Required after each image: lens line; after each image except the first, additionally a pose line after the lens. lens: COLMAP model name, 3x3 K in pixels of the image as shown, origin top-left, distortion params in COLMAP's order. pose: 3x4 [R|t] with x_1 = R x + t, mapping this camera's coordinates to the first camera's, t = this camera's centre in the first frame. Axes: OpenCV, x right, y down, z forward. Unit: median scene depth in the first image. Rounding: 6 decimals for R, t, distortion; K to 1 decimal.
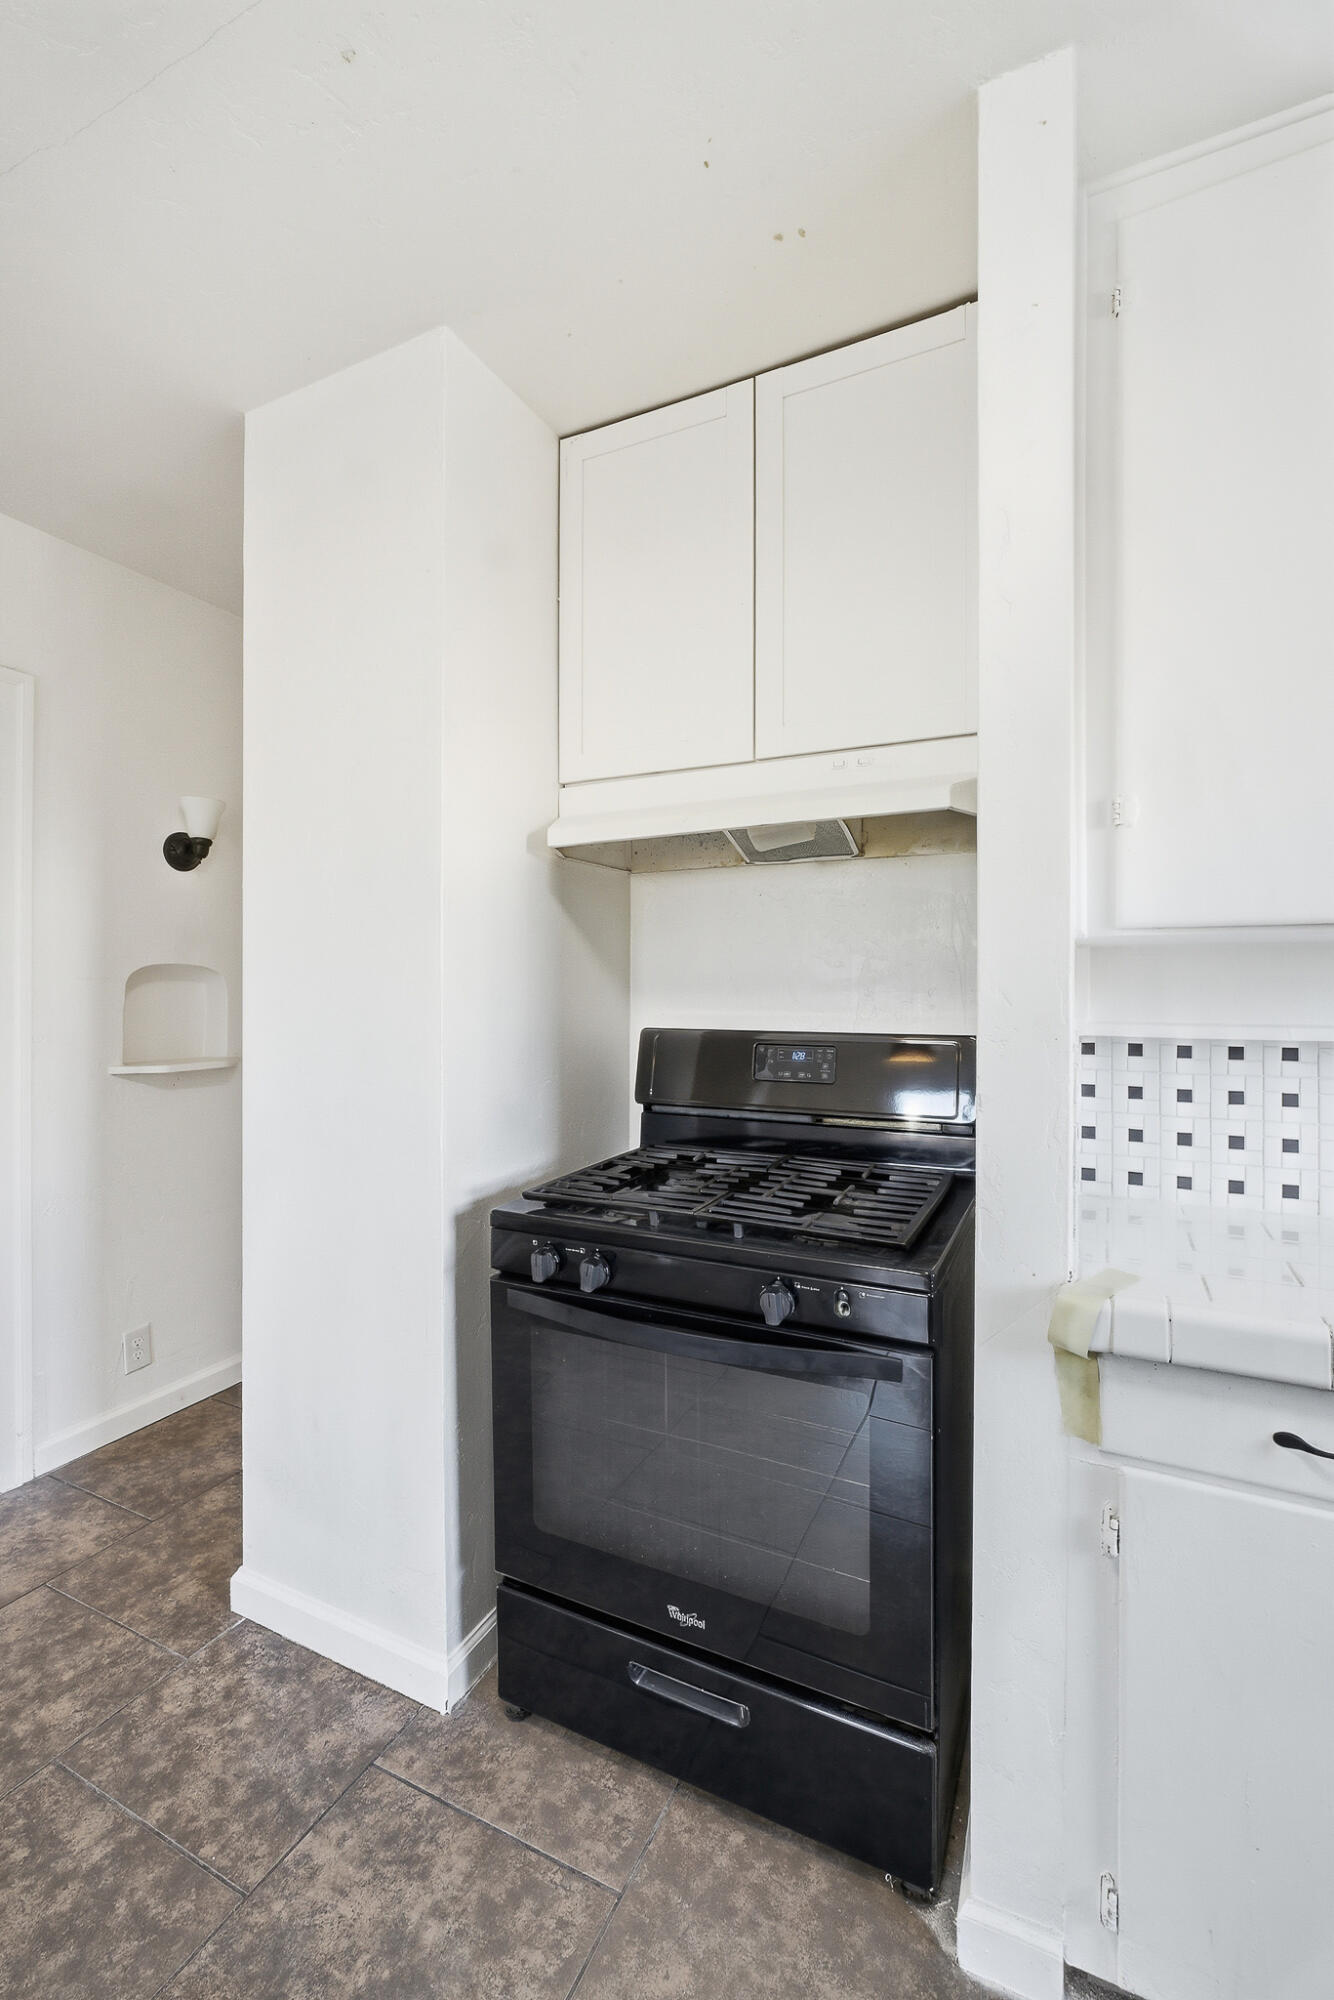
lens RADIAL K [[864.4, 0, 652.5], [0, 864.4, 989.3], [0, 0, 1]] dist [-0.010111, 0.002776]
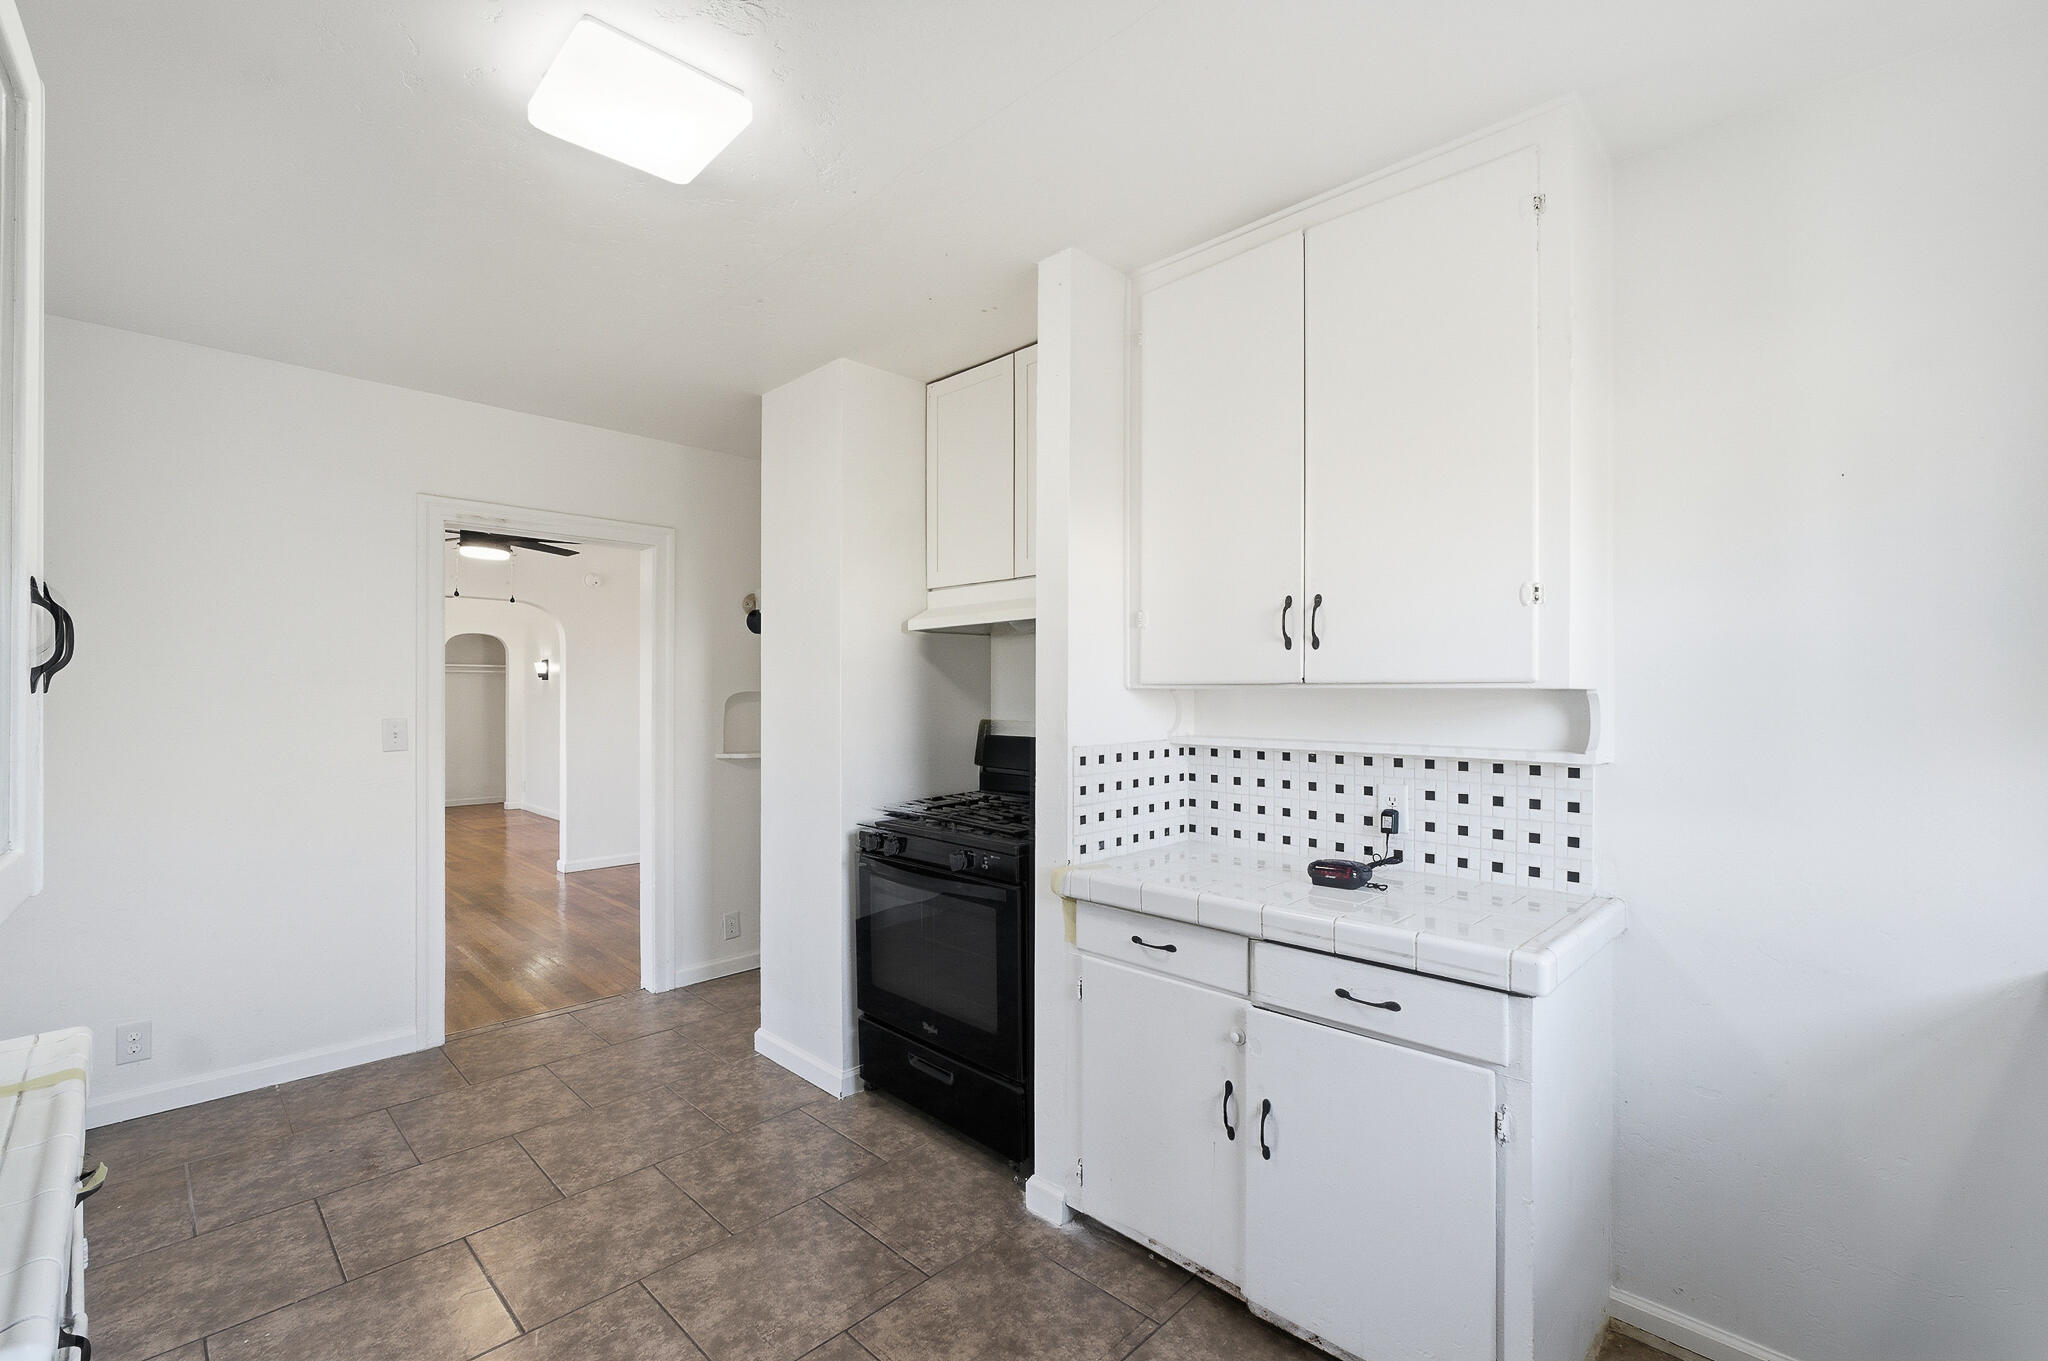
lens RADIAL K [[885.2, 0, 1010.6], [0, 885.2, 684.6], [0, 0, 1]] dist [-0.010111, 0.002776]
pose [[0.949349, -0.006122, -0.314163, 0.735530], [0.003763, 0.999960, -0.008114, -0.047315], [0.314200, 0.006521, 0.949335, -0.733287]]
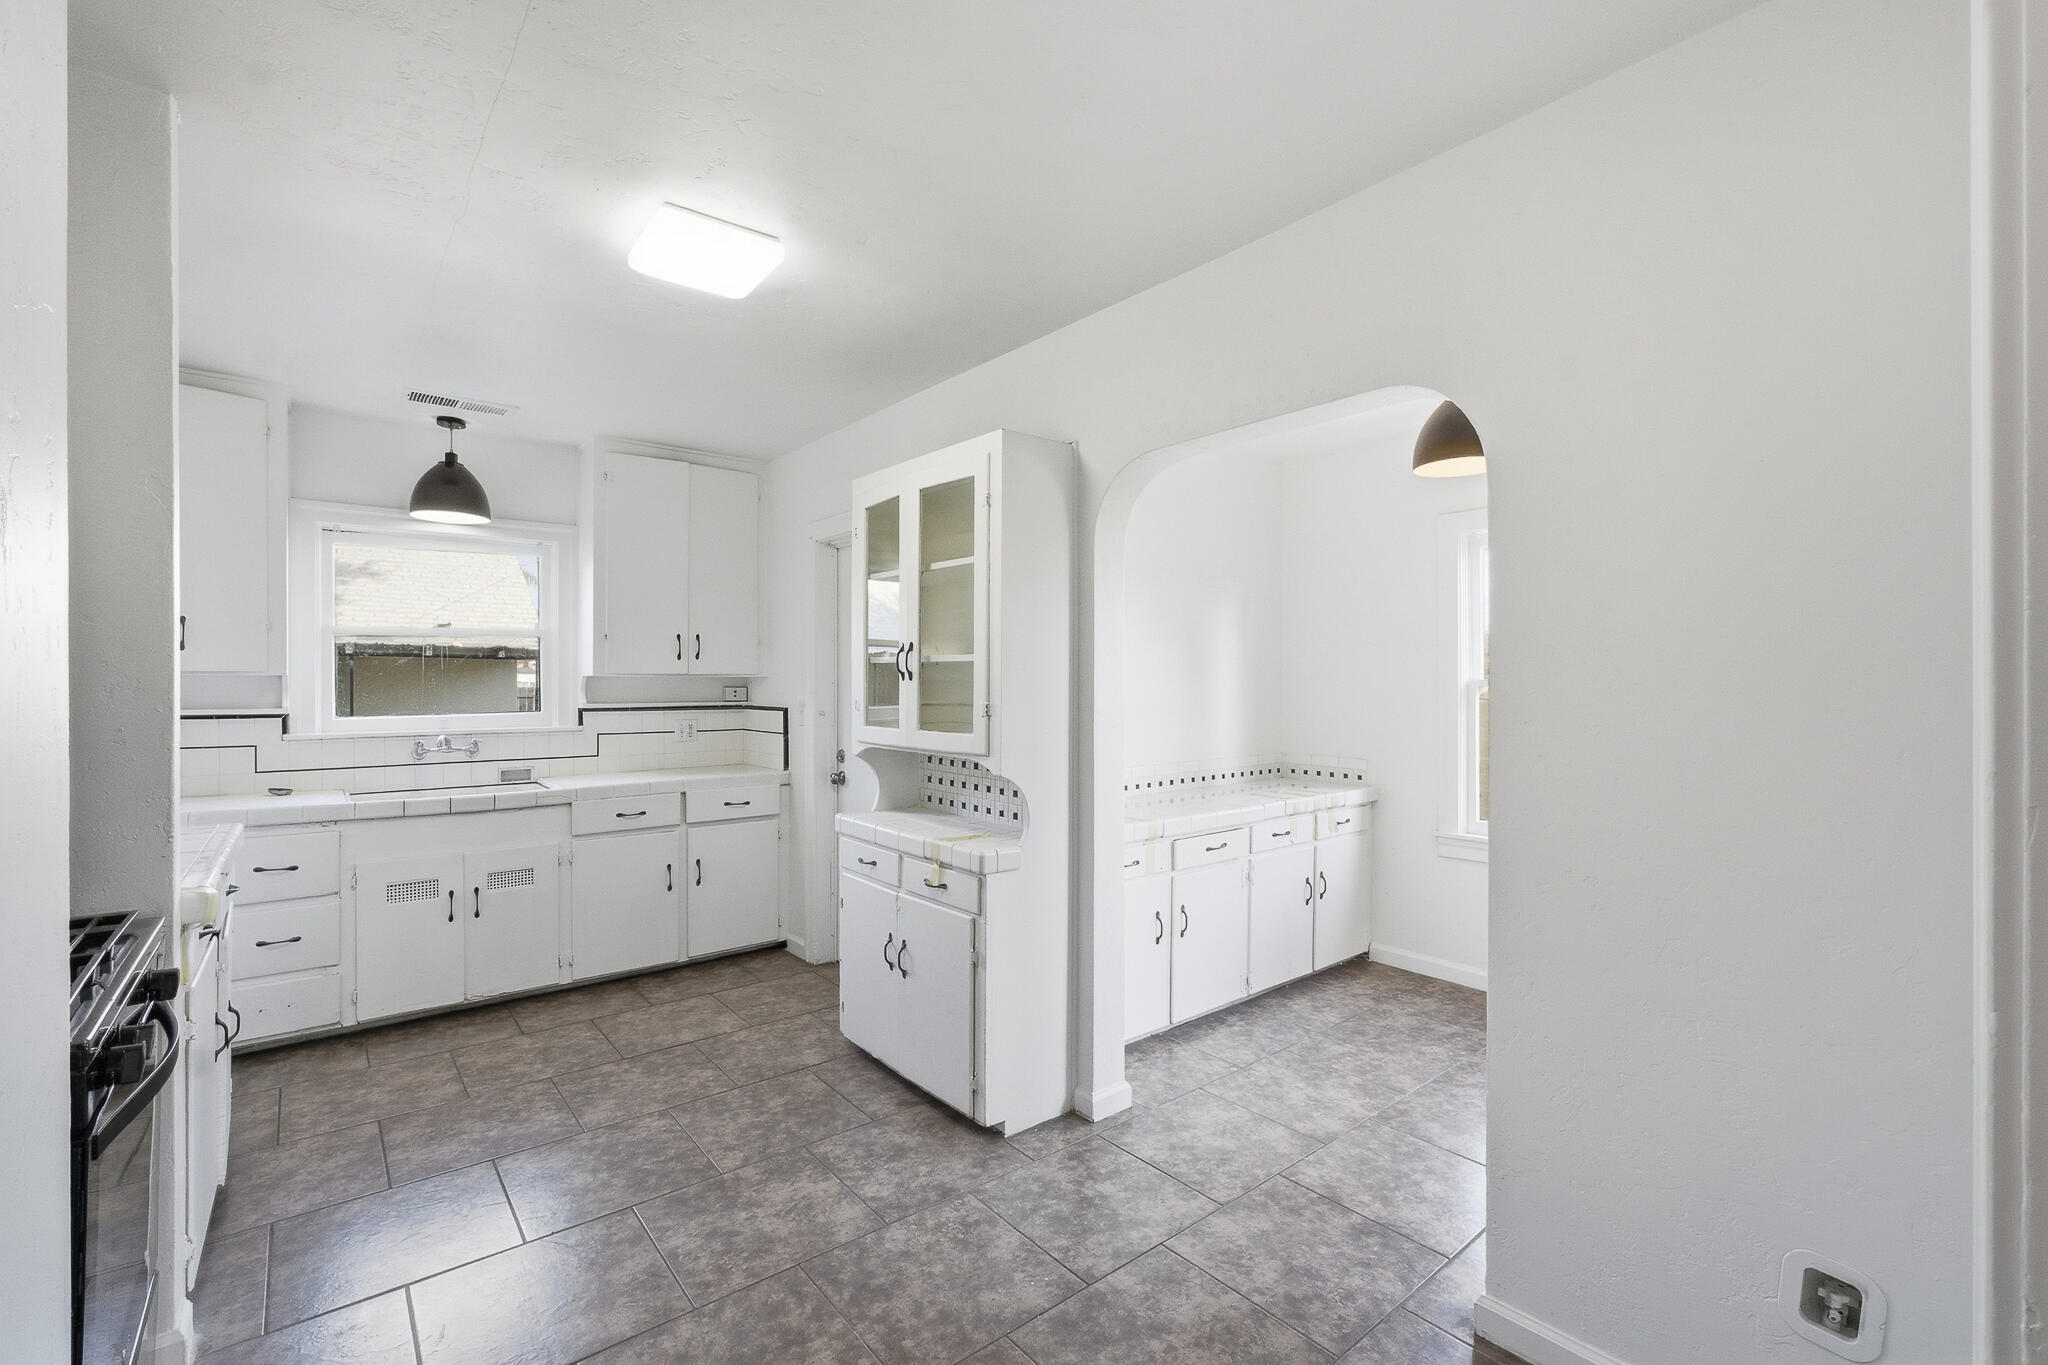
lens RADIAL K [[885.2, 0, 1027.6], [0, 885.2, 686.2], [0, 0, 1]] dist [-0.010111, 0.002776]
pose [[-0.912586, -0.006388, 0.408835, -1.200145], [-0.003130, 0.999958, 0.008637, -0.052829], [-0.408873, 0.006603, -0.912567, 1.346631]]
